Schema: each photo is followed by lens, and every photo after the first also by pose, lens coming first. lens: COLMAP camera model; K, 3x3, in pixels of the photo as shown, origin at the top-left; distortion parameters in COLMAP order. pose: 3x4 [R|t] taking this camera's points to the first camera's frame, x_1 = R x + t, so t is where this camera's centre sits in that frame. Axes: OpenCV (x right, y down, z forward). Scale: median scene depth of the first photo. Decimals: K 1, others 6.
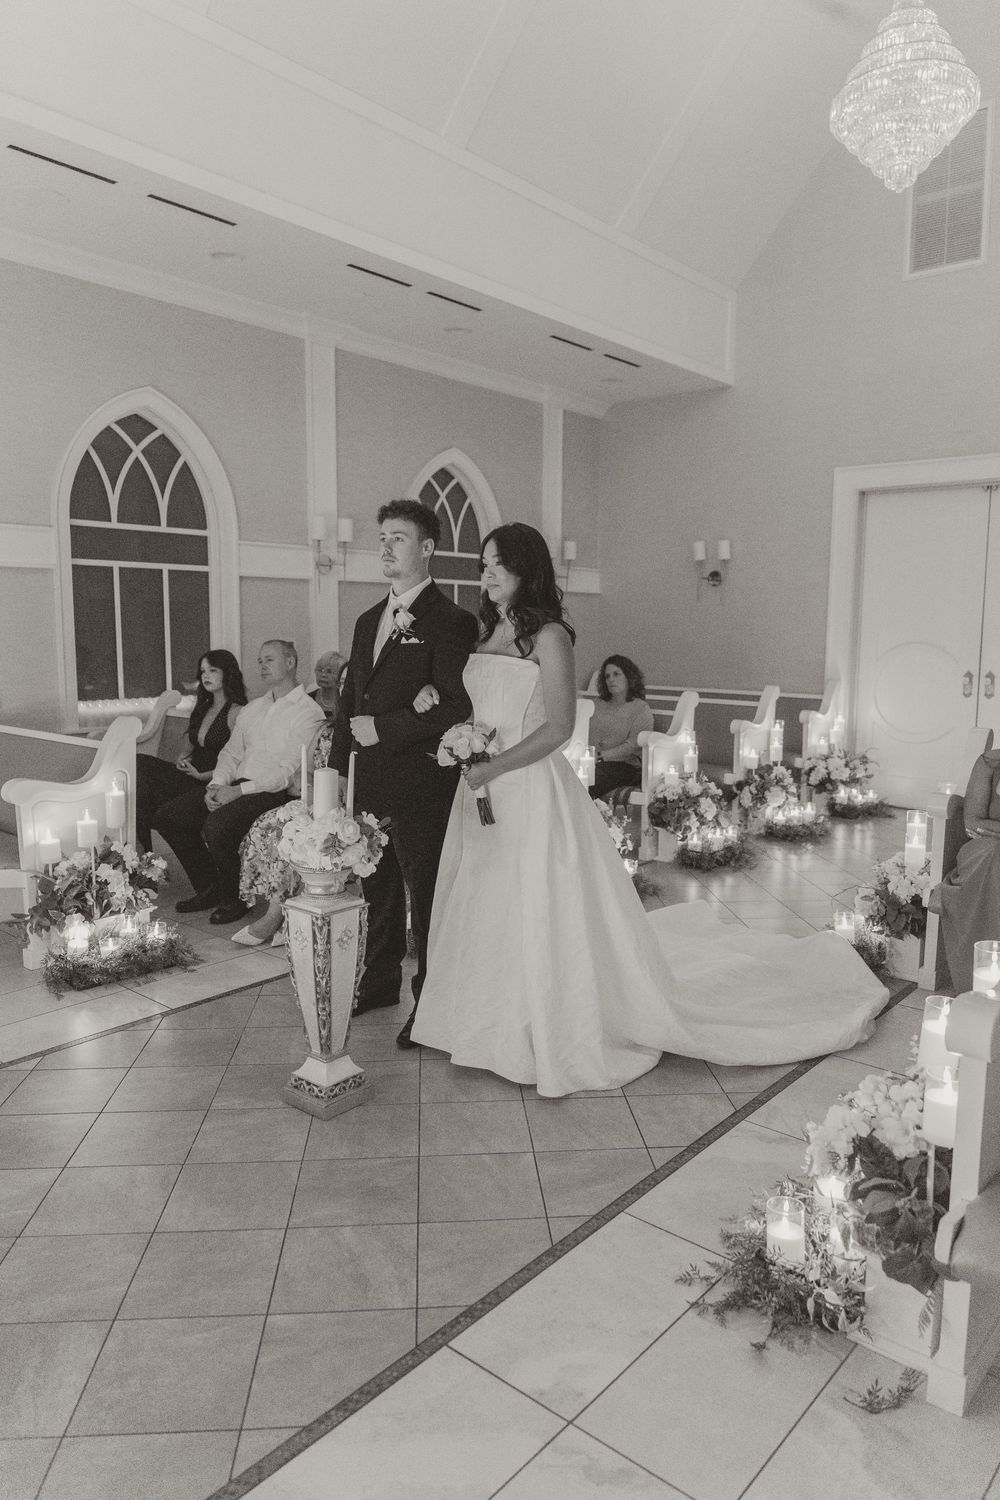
lens RADIAL K [[1032.1, 0, 502.6], [0, 1032.1, 750.3], [0, 0, 1]] dist [-0.022933, -0.000193]
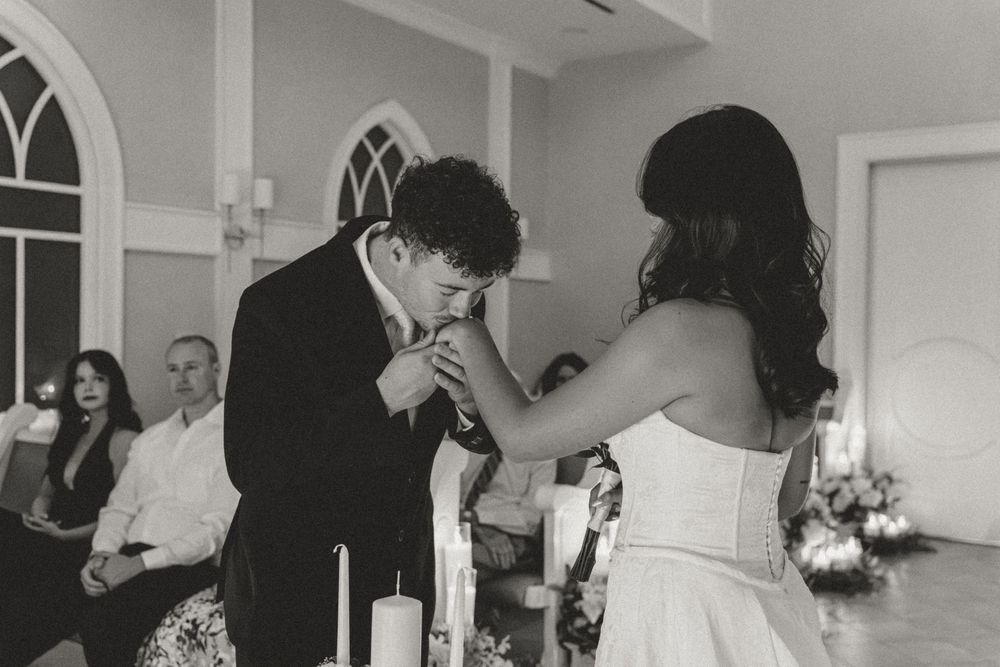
lens RADIAL K [[1072.7, 0, 498.5], [0, 1072.7, 330.6], [0, 0, 1]] dist [0.009771, 0.000000]
pose [[0.992260, 0.002947, 0.124141, -0.077729], [0.010815, 0.993868, -0.110039, -0.020616], [-0.123704, 0.110530, 0.986144, 0.194158]]
